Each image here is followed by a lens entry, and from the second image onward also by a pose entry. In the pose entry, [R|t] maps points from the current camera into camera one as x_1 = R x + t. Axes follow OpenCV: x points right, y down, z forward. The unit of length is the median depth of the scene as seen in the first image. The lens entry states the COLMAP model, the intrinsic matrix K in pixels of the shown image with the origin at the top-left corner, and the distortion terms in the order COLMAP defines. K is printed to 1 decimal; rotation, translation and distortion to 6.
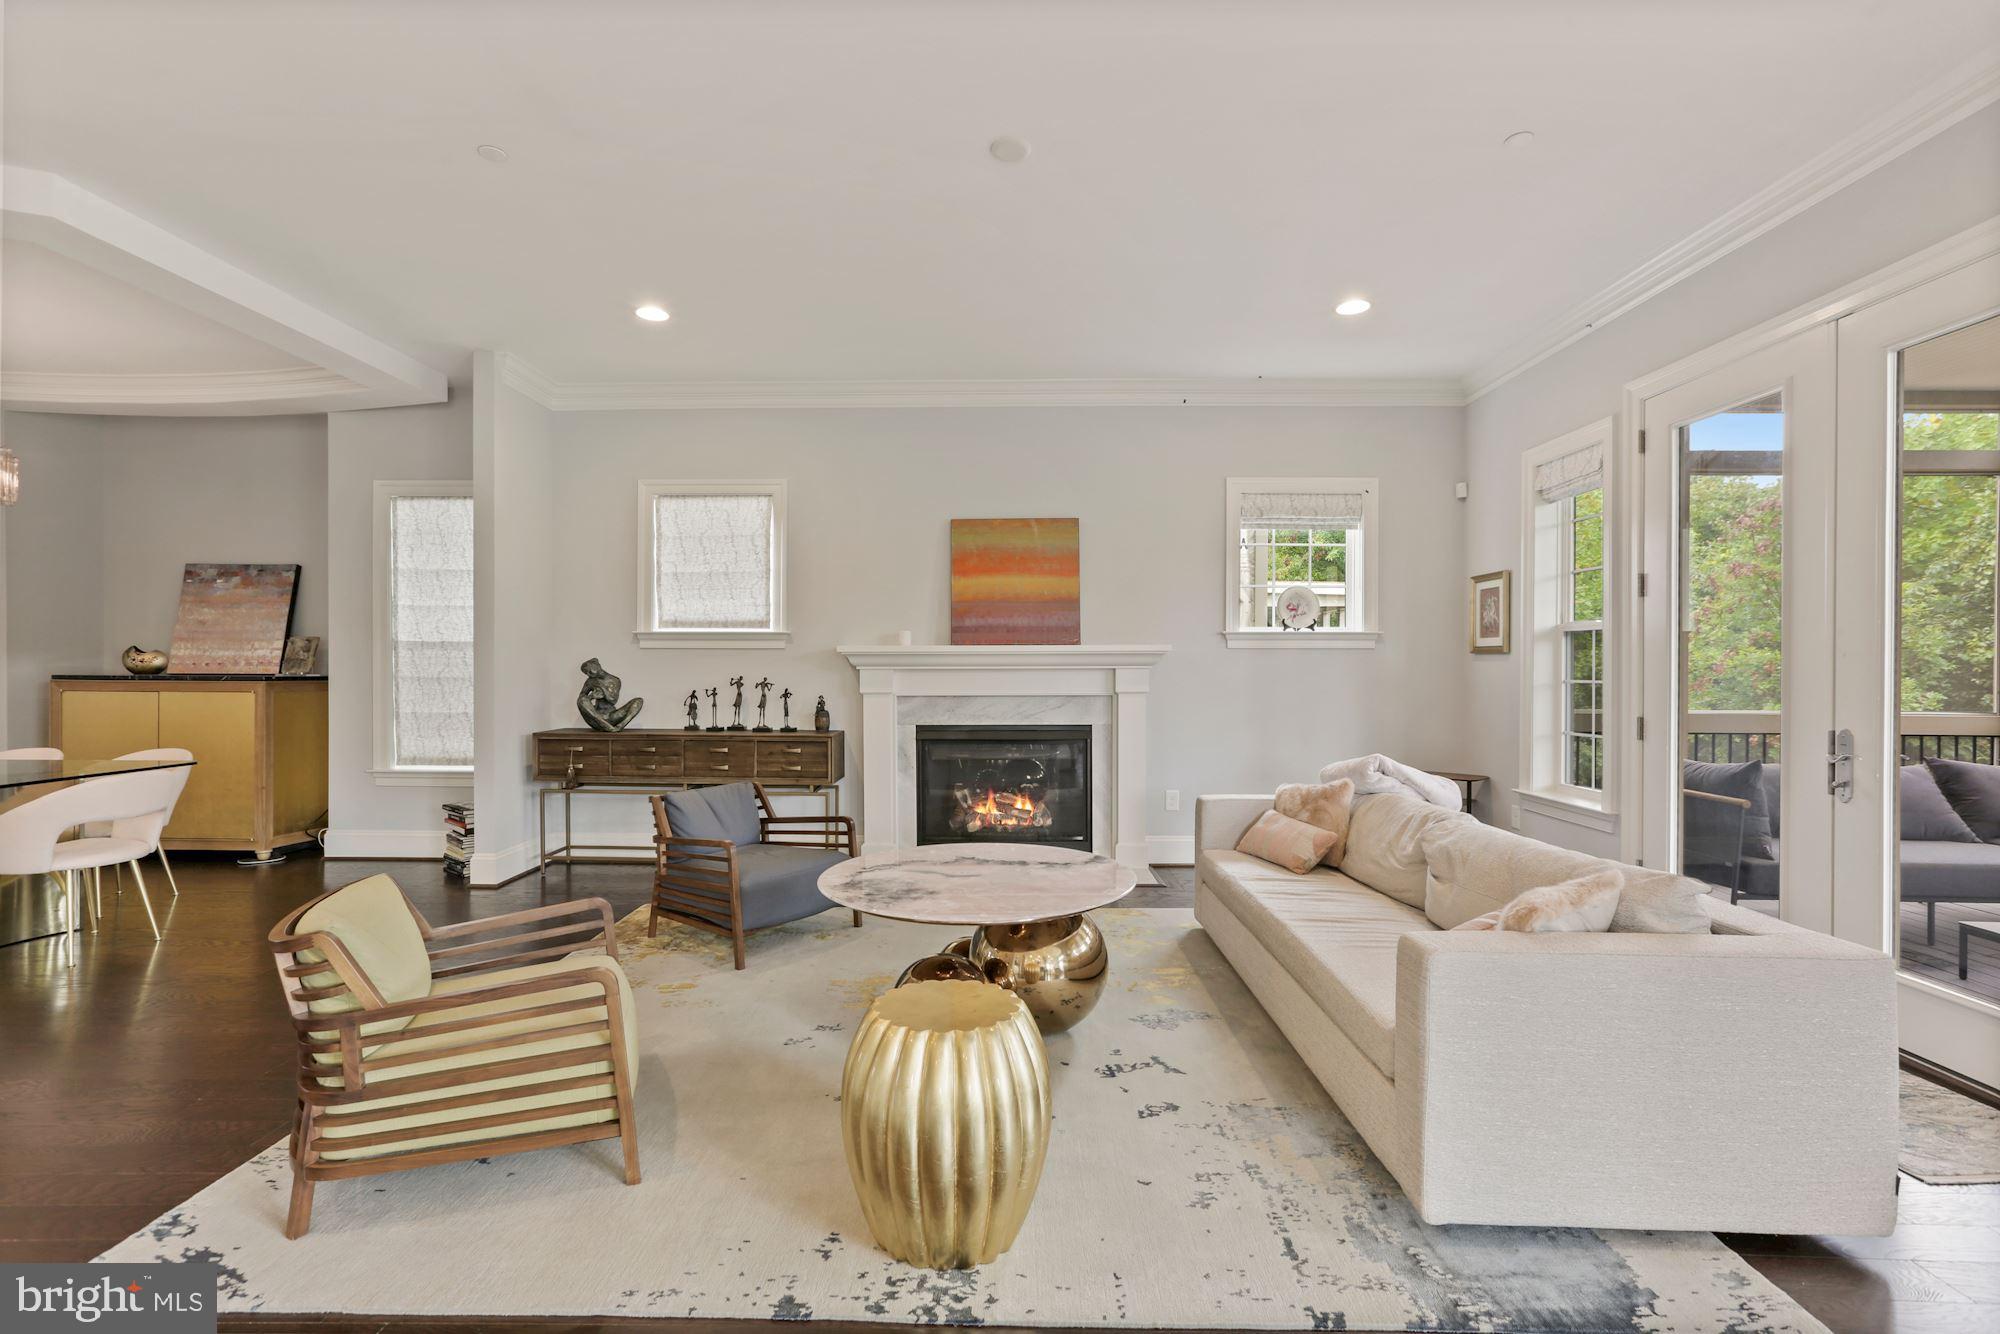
lens RADIAL K [[905.2, 0, 994.9], [0, 905.2, 677.5], [0, 0, 1]] dist [-0.035849, 0.024378]
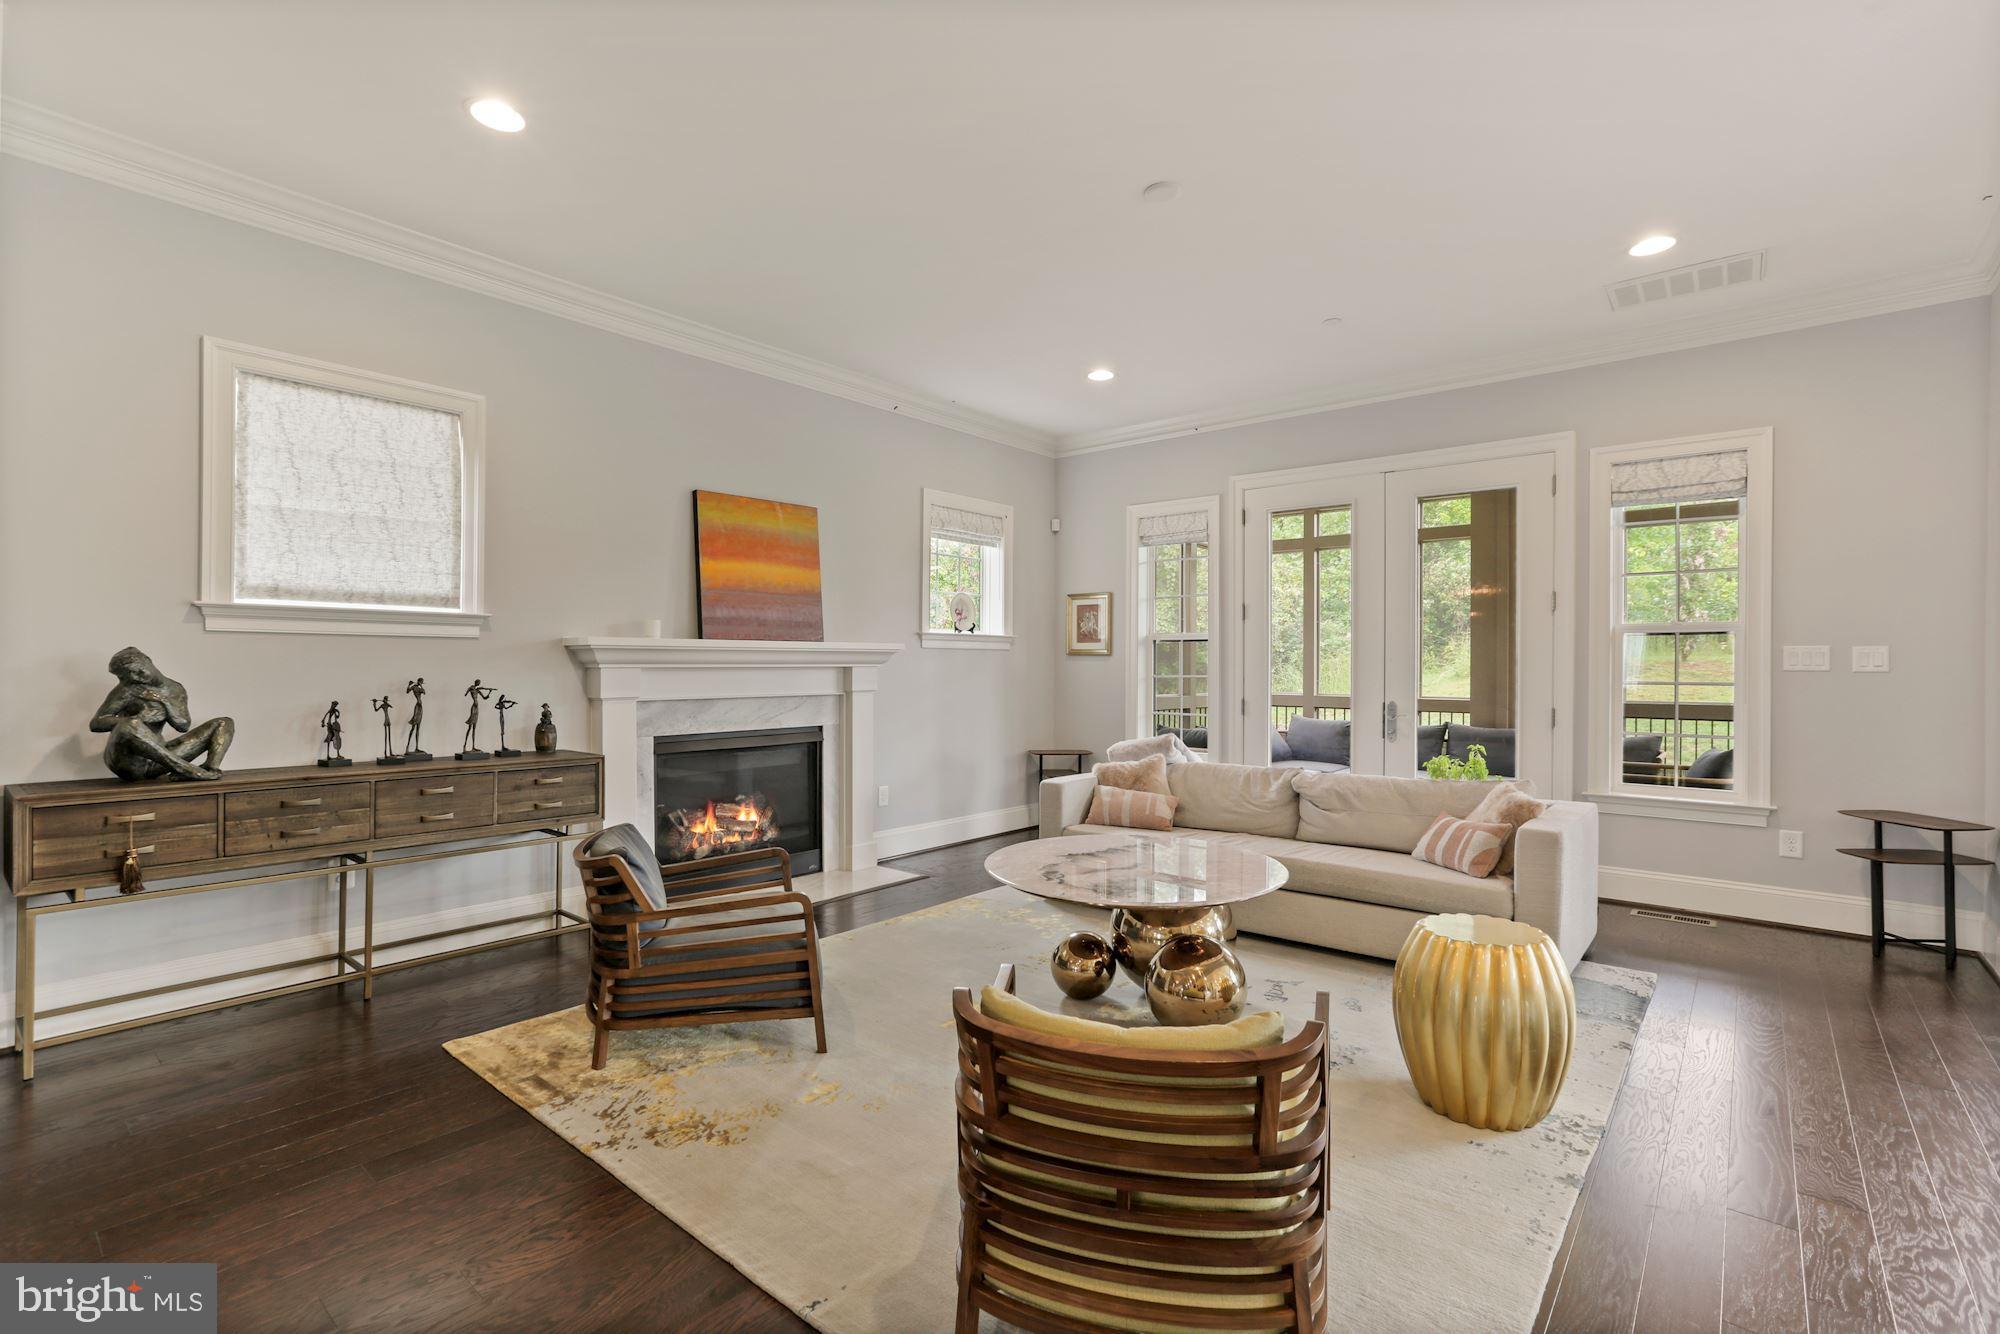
lens RADIAL K [[914.8, 0, 992.5], [0, 914.8, 665.1], [0, 0, 1]] dist [-0.038459, 0.026046]
pose [[0.631202, 0.001019, 0.775618, -0.526150], [0.006555, 0.999956, -0.006648, -0.003840], [-0.775591, 0.009281, 0.631168, 0.252032]]
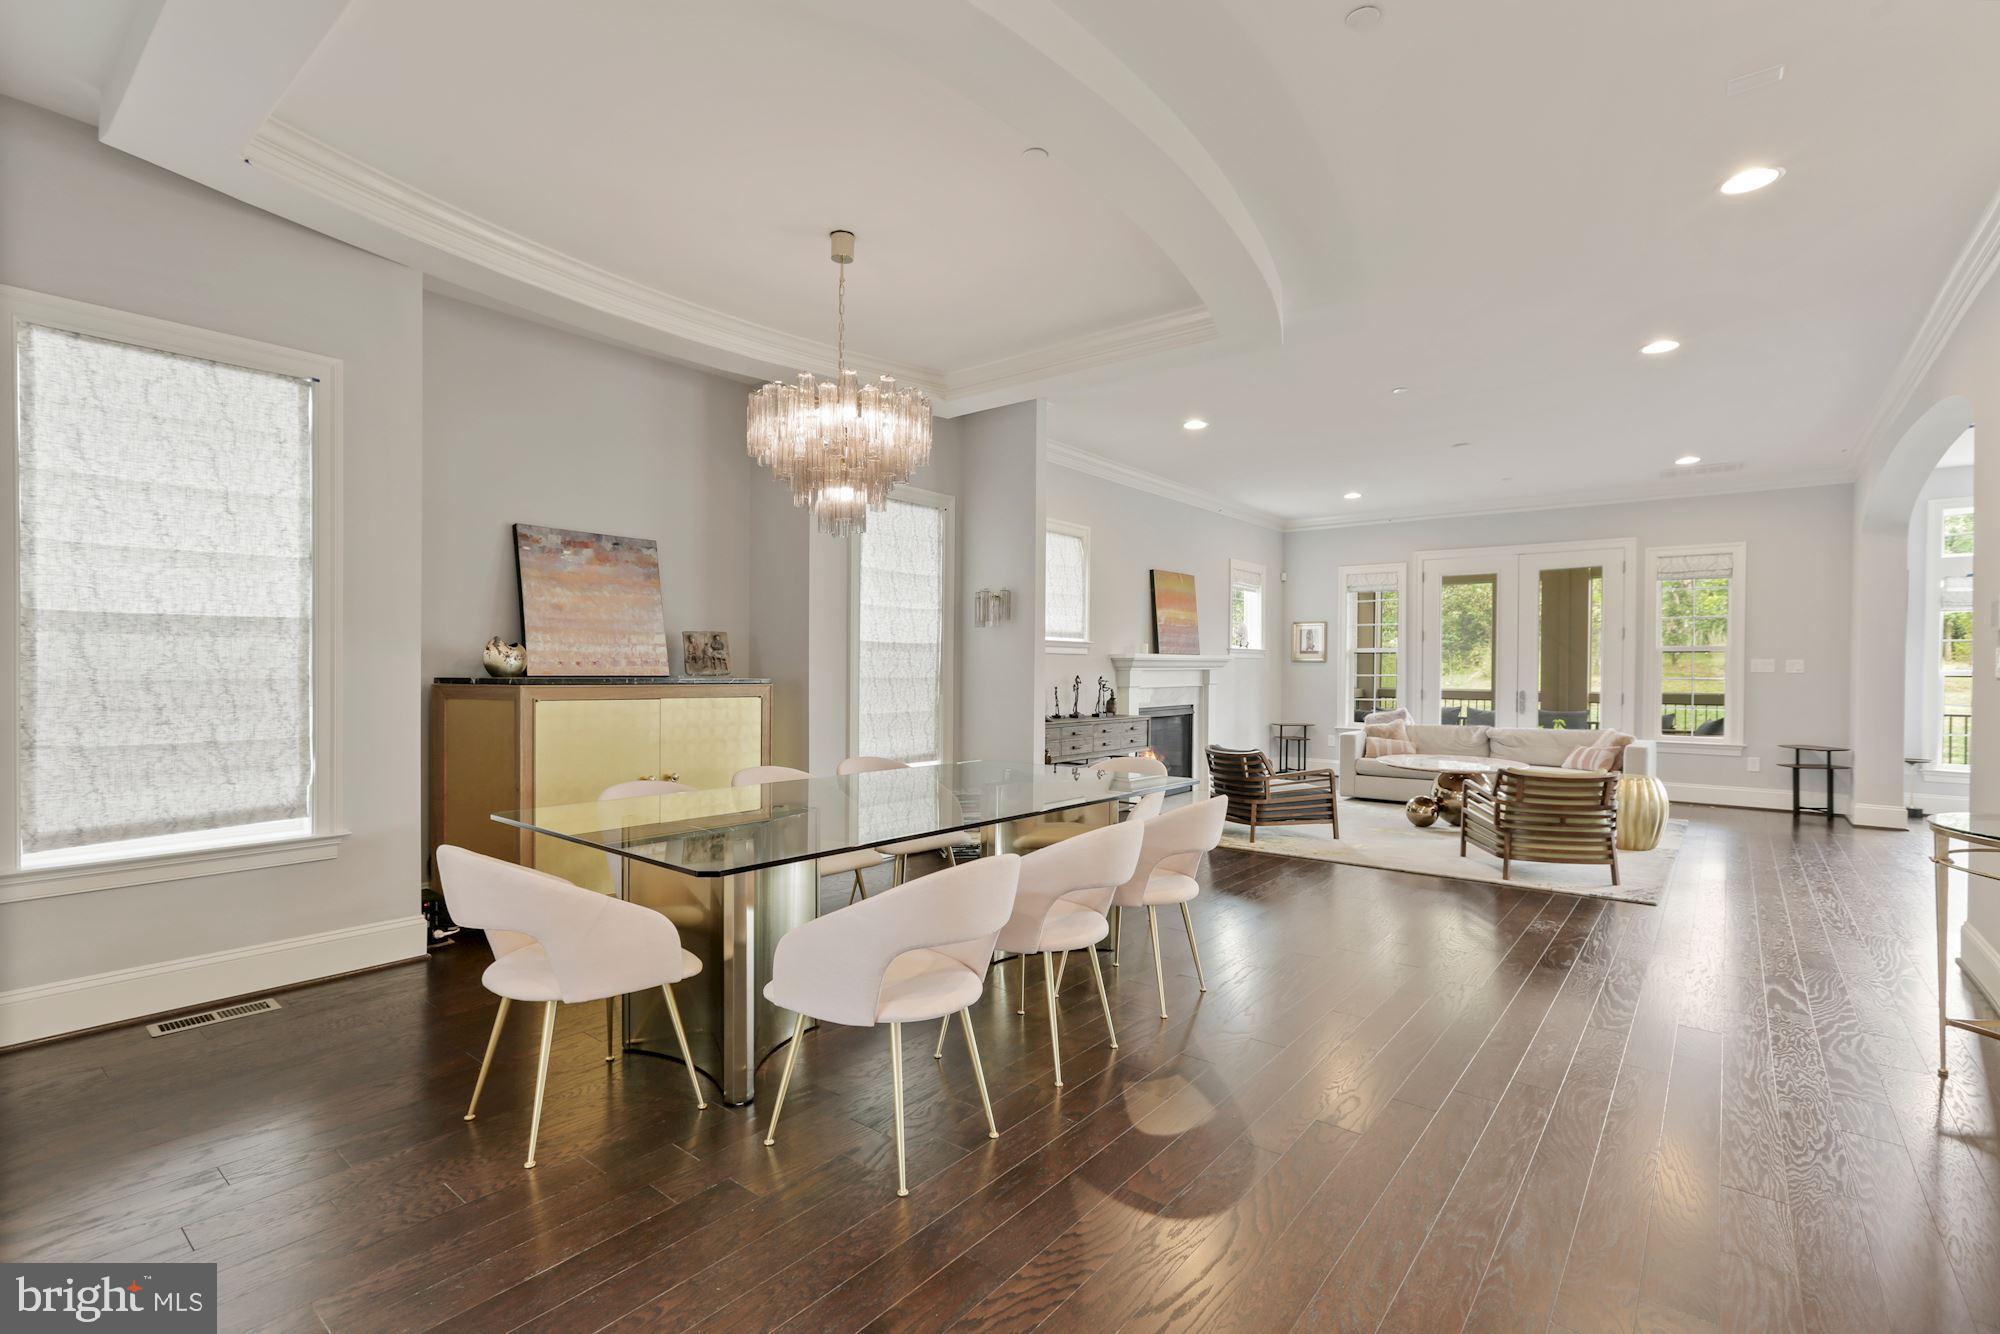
lens RADIAL K [[920.9, 0, 992.2], [0, 920.9, 673.4], [0, 0, 1]] dist [-0.040705, 0.028787]
pose [[0.617017, -0.003742, 0.786941, -1.391571], [0.004859, 0.999988, 0.000945, -0.005932], [-0.786935, 0.003241, 0.617027, 0.273365]]
